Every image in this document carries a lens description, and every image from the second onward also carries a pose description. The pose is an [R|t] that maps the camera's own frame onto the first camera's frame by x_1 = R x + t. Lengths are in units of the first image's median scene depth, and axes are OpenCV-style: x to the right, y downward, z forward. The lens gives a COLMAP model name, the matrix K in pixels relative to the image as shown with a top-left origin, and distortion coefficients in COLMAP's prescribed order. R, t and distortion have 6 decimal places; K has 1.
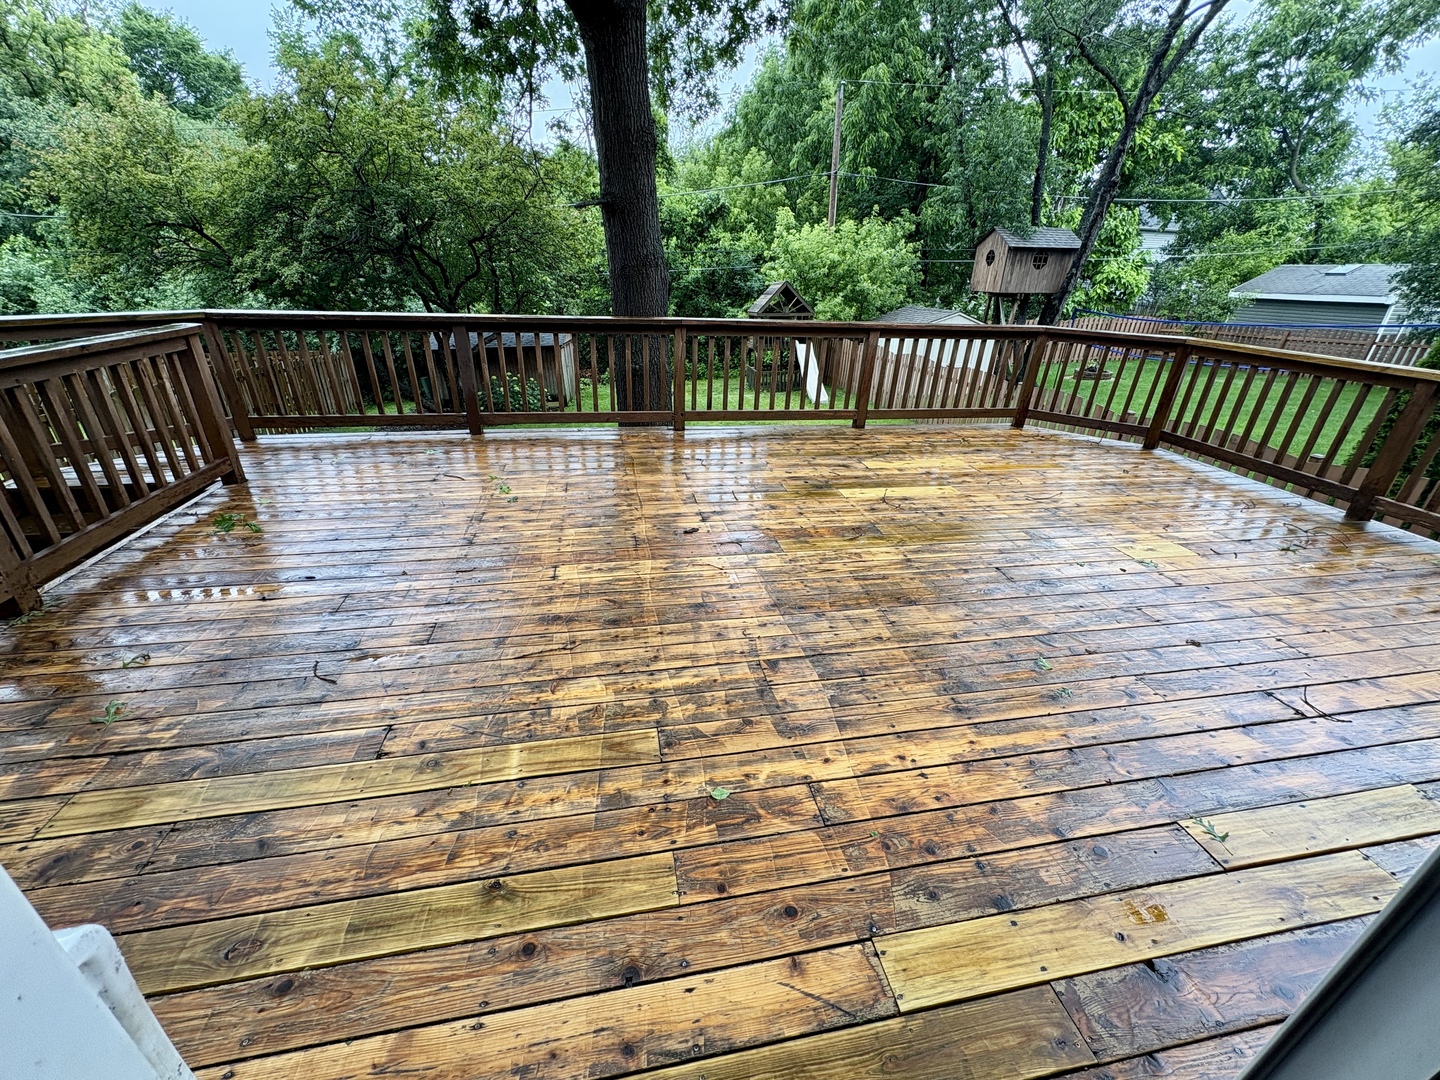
lens RADIAL K [[582.8, 0, 720.1], [0, 582.8, 546.2], [0, 0, 1]] dist [-0.000096, -0.000152]
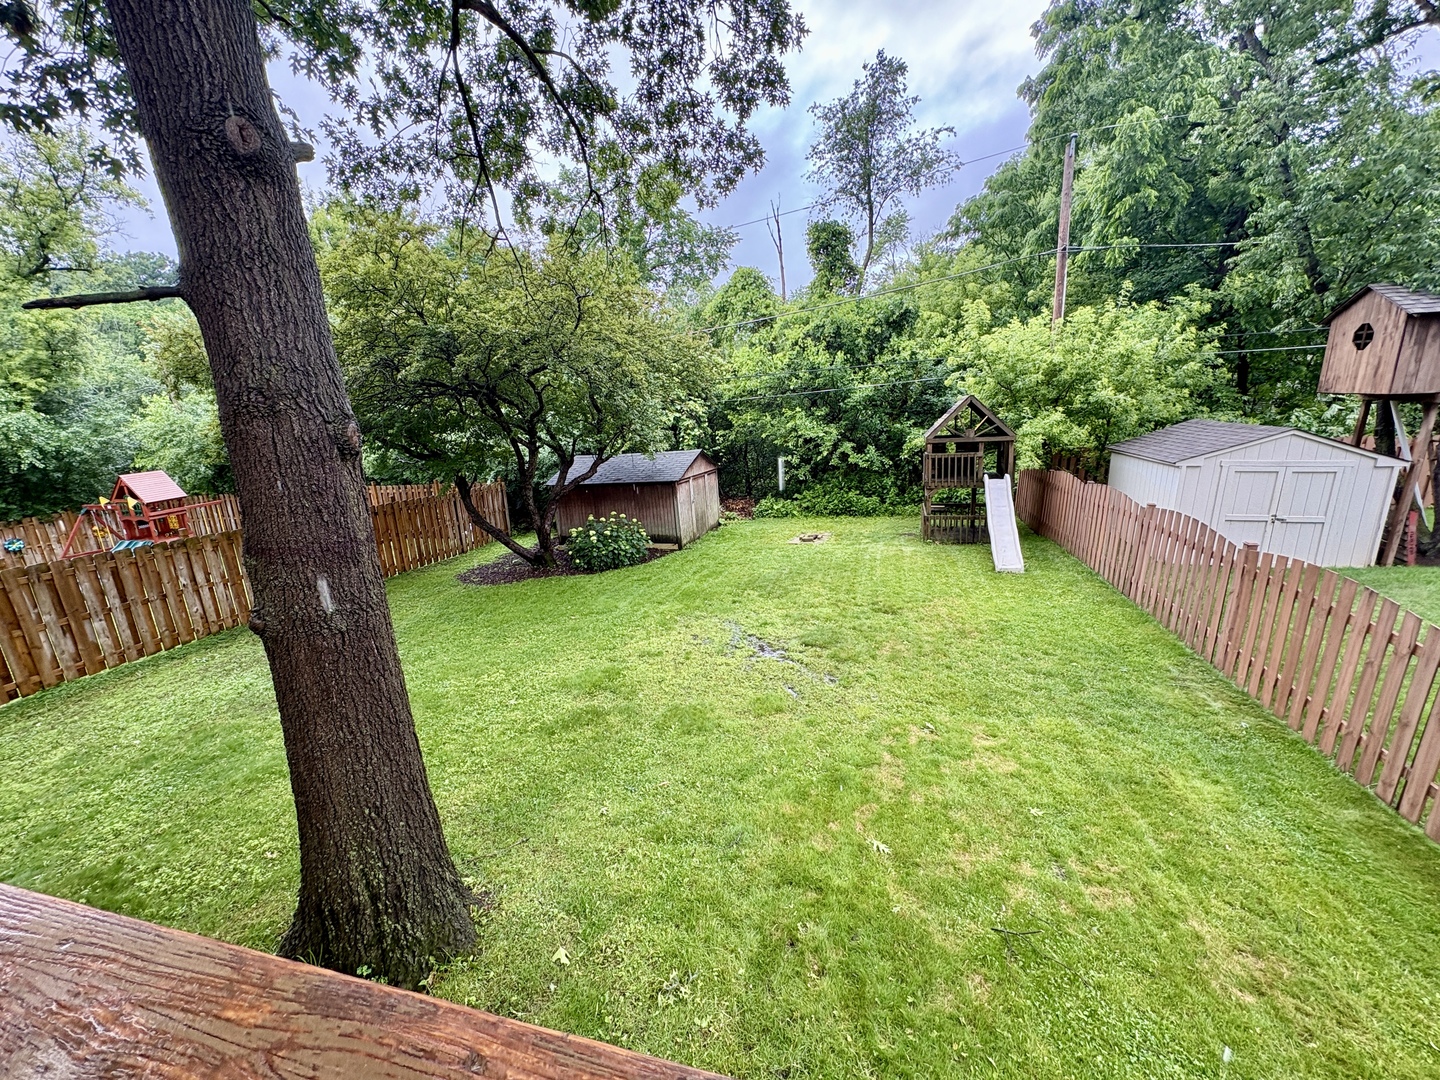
lens RADIAL K [[582.8, 0, 714.6], [0, 582.8, 538.0], [0, 0, 1]] dist [-0.000096, -0.000152]
pose [[0.906120, 0.048075, -0.420280, 0.128463], [-0.127059, 0.978576, -0.162000, -0.121117], [0.403488, 0.200192, 0.892816, 0.256565]]
